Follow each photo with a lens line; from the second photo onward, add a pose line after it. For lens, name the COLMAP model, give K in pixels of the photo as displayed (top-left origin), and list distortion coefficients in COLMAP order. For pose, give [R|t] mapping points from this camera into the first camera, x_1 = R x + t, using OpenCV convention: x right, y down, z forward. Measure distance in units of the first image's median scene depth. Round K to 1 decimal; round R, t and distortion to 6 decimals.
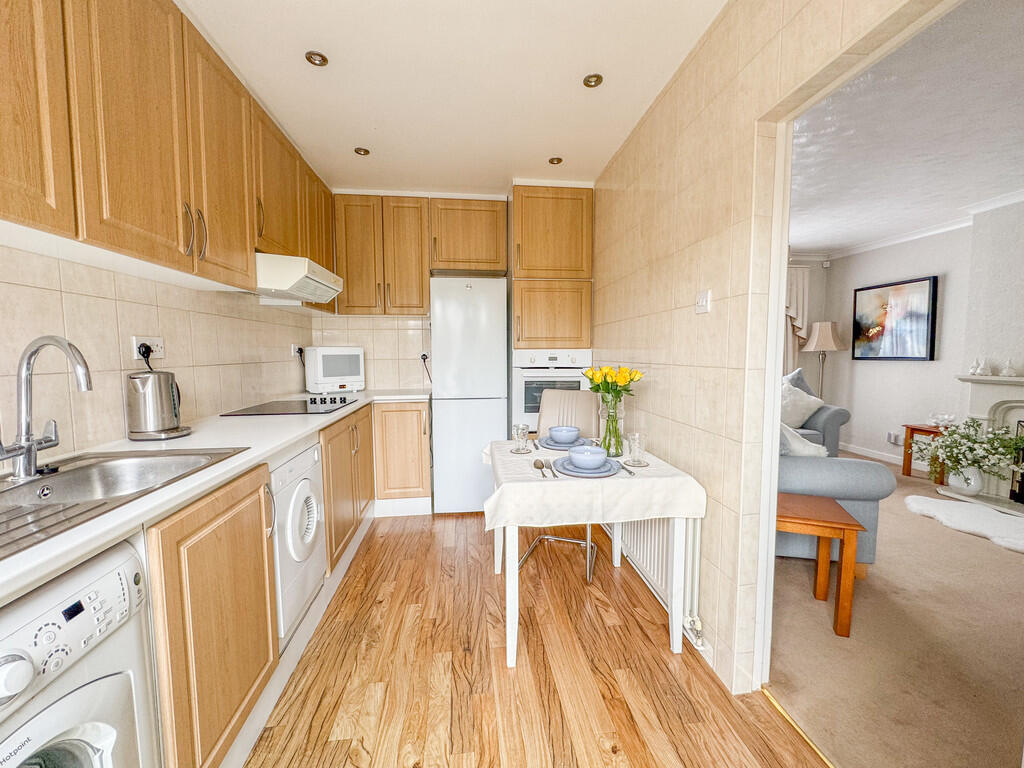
lens RADIAL K [[413.1, 0, 512.1], [0, 413.1, 382.0], [0, 0, 1]] dist [-0.001846, -0.000305]
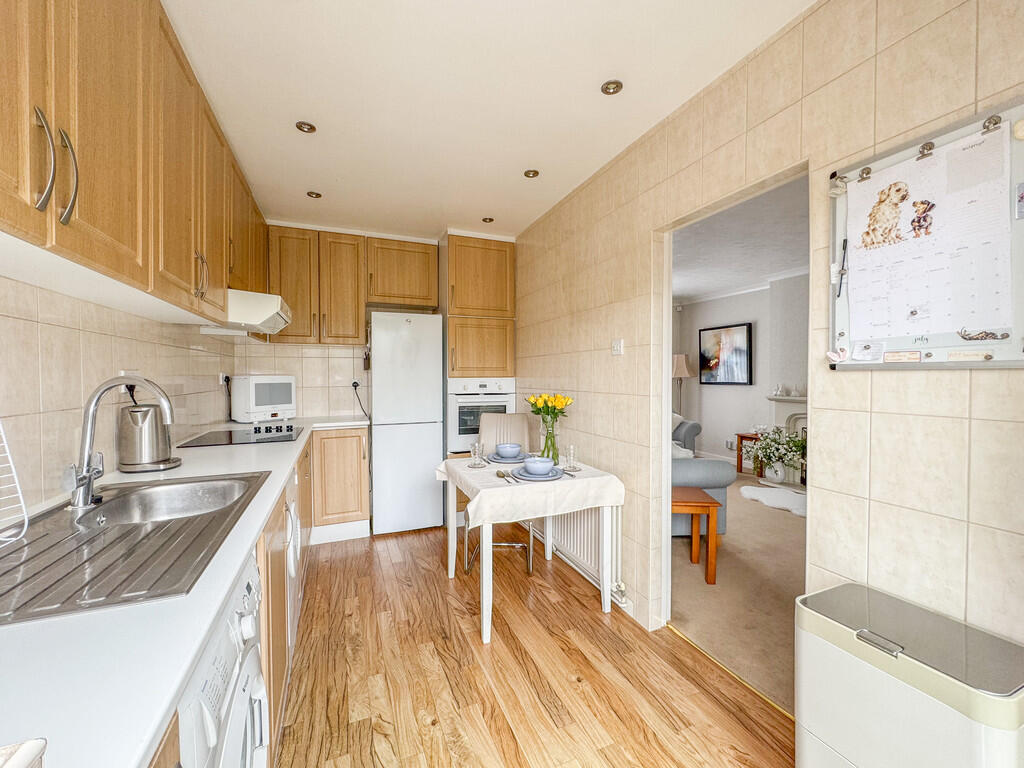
lens RADIAL K [[413.1, 0, 514.4], [0, 413.1, 381.8], [0, 0, 1]] dist [-0.001846, -0.000305]
pose [[0.961920, -0.002577, 0.273317, -0.187723], [0.018095, 0.998362, -0.054273, -0.006808], [-0.272730, 0.057152, 0.960392, -0.171734]]
